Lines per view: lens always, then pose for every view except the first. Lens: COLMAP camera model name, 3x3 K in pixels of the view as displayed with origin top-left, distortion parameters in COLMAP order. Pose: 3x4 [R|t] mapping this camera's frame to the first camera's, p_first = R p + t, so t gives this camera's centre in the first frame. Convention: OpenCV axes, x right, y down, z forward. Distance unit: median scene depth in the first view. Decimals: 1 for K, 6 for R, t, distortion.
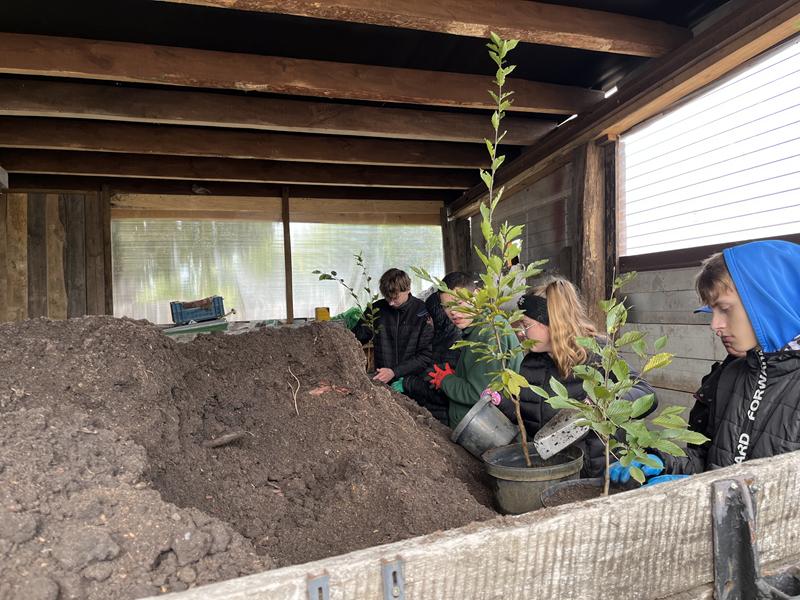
lens RADIAL K [[644.8, 0, 400.6], [0, 644.8, 302.2], [0, 0, 1]] dist [0.084850, -0.076794]
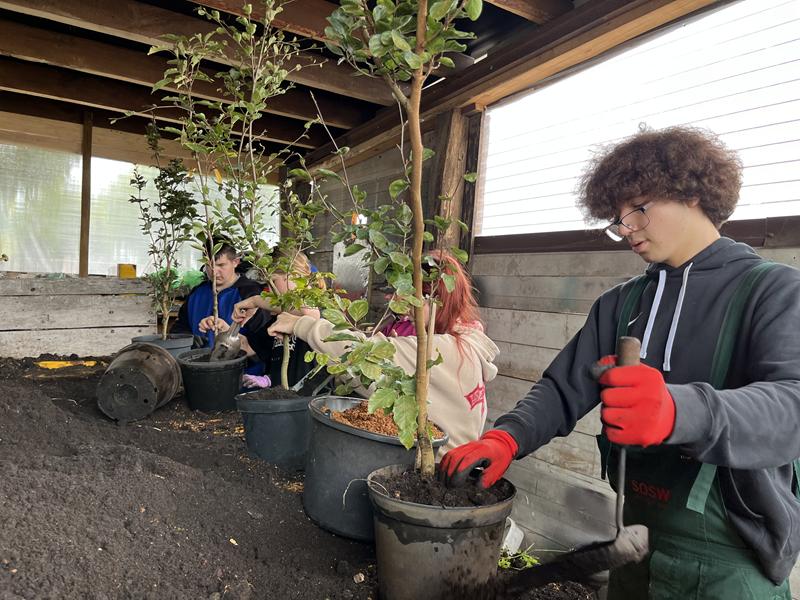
lens RADIAL K [[644.8, 0, 400.6], [0, 644.8, 302.2], [0, 0, 1]] dist [0.084850, -0.076794]
pose [[0.957132, 0.076979, 0.279234, -0.021438], [-0.084799, 0.996269, 0.016015, 0.019508], [-0.276960, -0.039007, 0.960089, 0.126699]]
